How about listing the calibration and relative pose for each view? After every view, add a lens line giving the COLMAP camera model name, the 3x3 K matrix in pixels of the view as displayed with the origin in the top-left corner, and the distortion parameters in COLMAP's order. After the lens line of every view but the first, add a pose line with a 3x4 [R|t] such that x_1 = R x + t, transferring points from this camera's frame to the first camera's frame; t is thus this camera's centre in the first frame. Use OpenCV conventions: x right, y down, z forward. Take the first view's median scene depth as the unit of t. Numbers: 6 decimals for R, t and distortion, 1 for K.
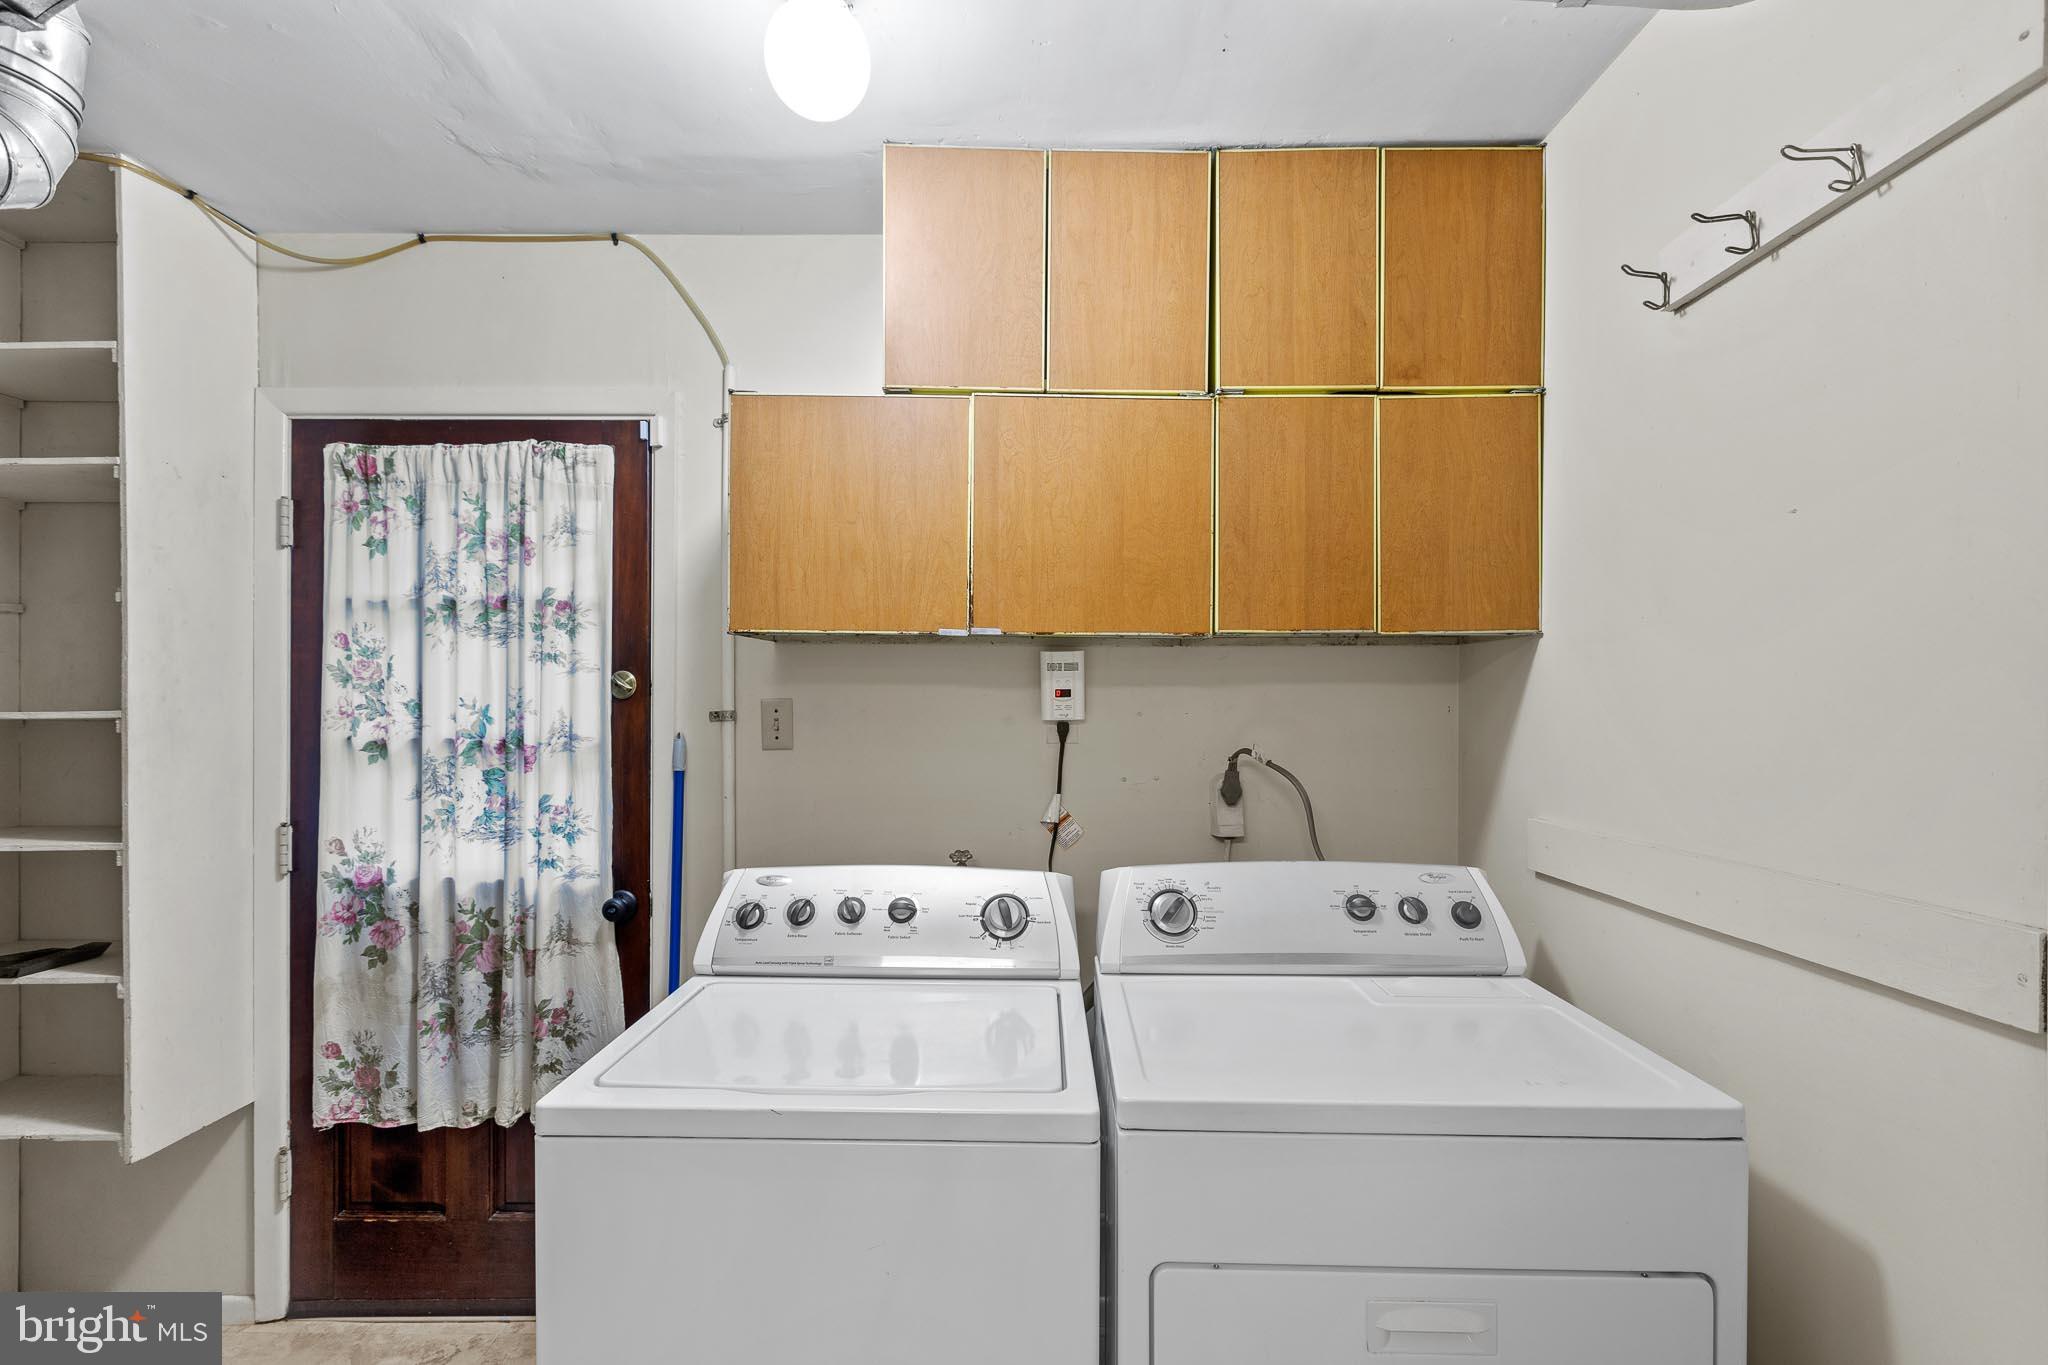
lens RADIAL K [[921.6, 0, 1019.5], [0, 921.6, 700.0], [0, 0, 1]] dist [-0.001172, 0.000427]
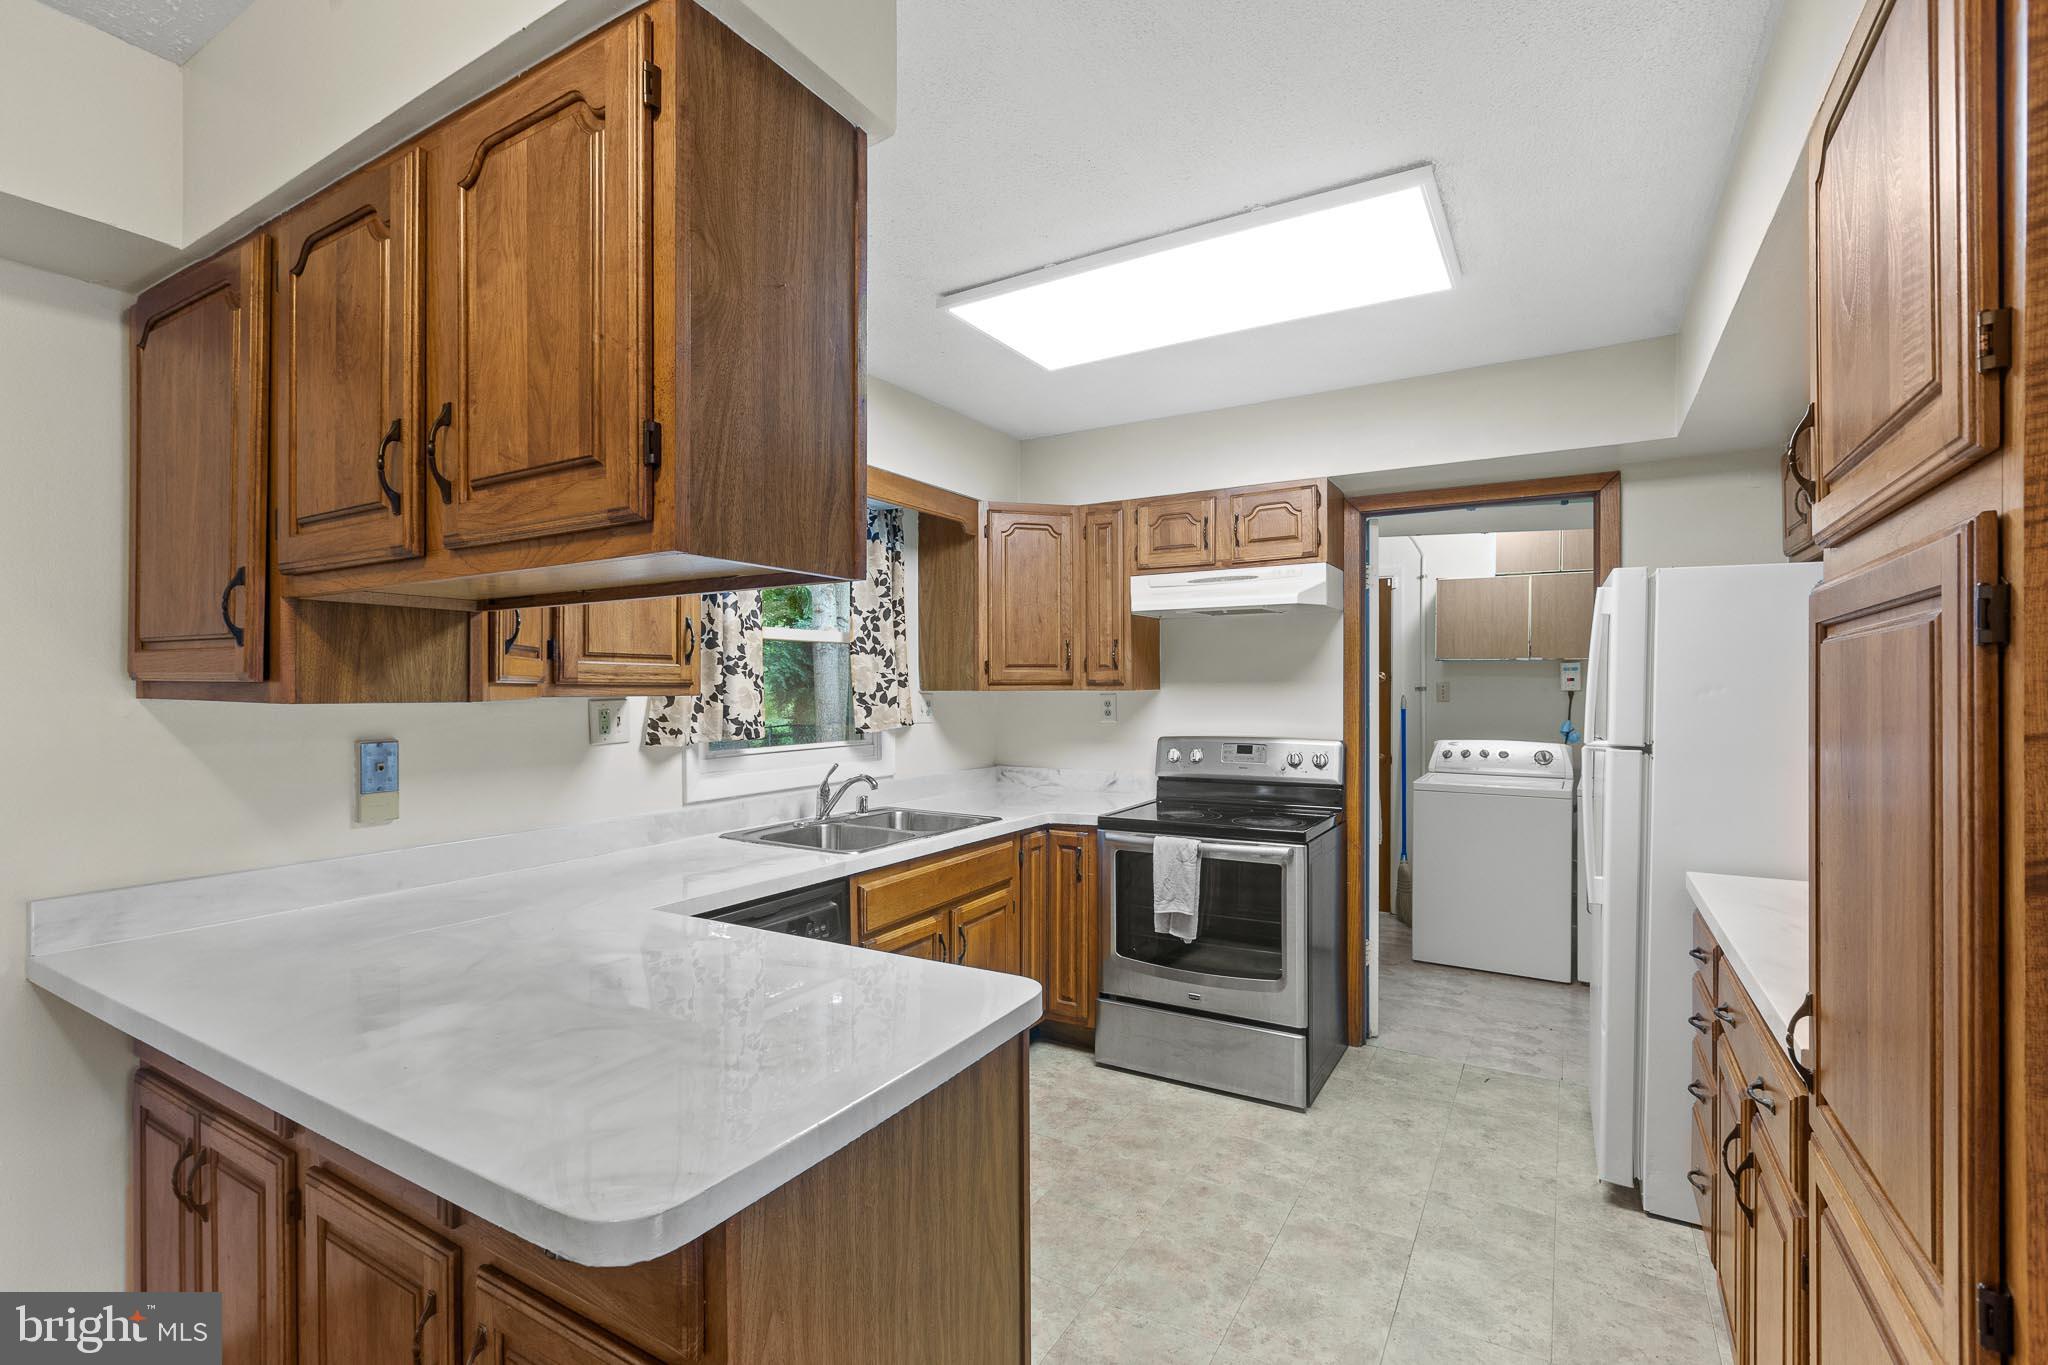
lens RADIAL K [[921.6, 0, 1024.8], [0, 921.6, 691.8], [0, 0, 1]] dist [-0.001172, 0.000427]
pose [[0.863496, 0.001880, -0.504353, 0.034903], [0.007337, 0.999840, 0.016287, -0.031756], [0.504303, -0.017764, 0.863344, -2.256385]]
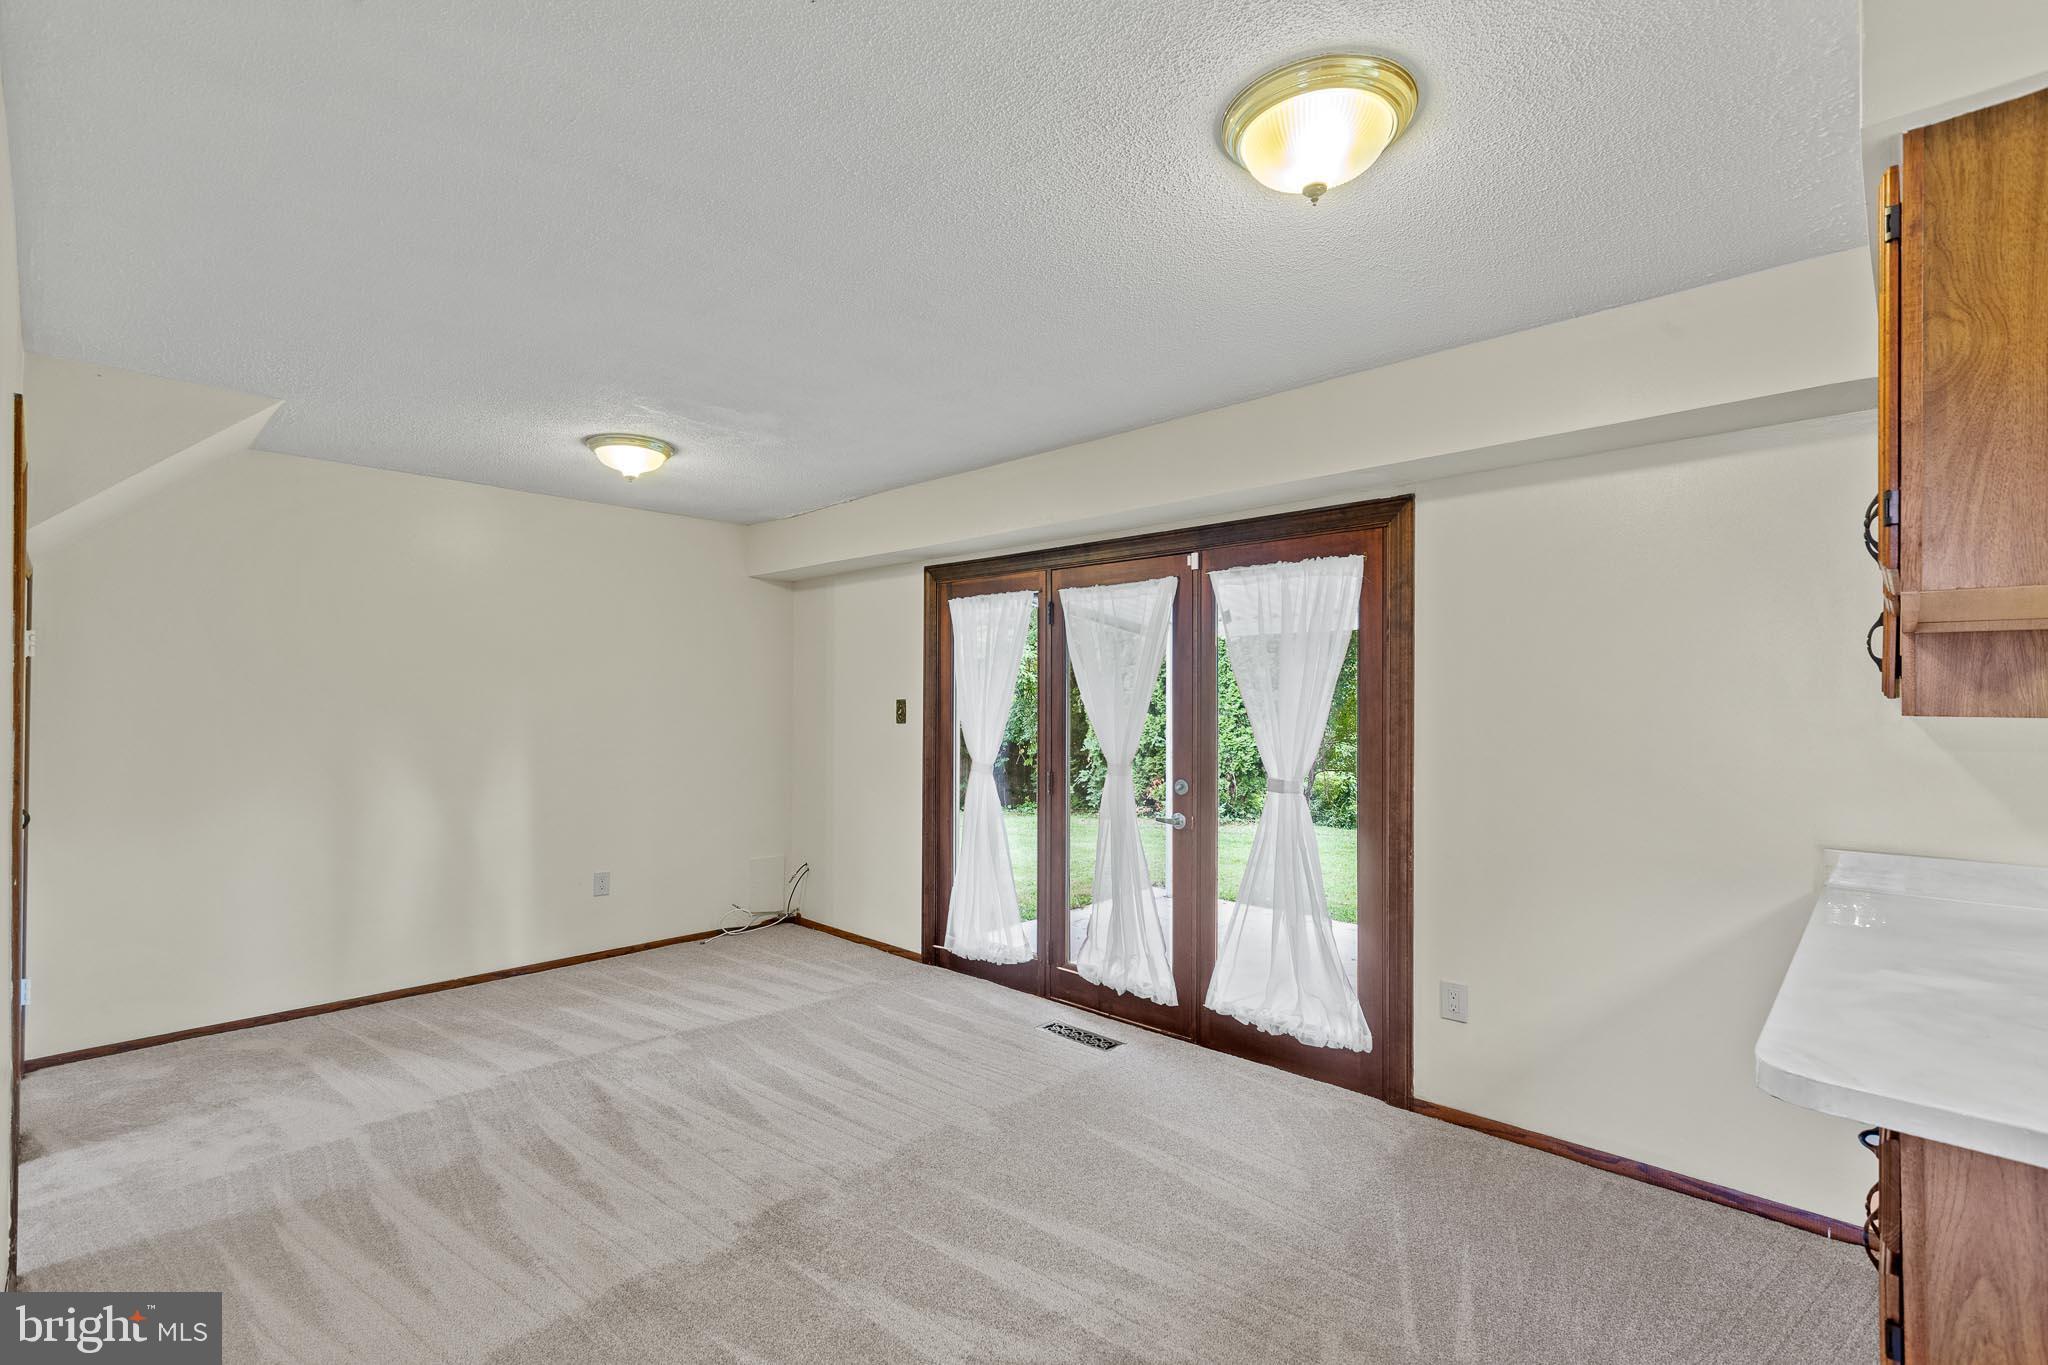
lens RADIAL K [[921.6, 0, 1029.8], [0, 921.6, 691.5], [0, 0, 1]] dist [-0.001172, 0.000427]
pose [[-0.682691, -0.010073, -0.730638, 0.537358], [0.003879, 0.999841, -0.017409, -0.025391], [0.730697, -0.014719, -0.682543, -1.869165]]
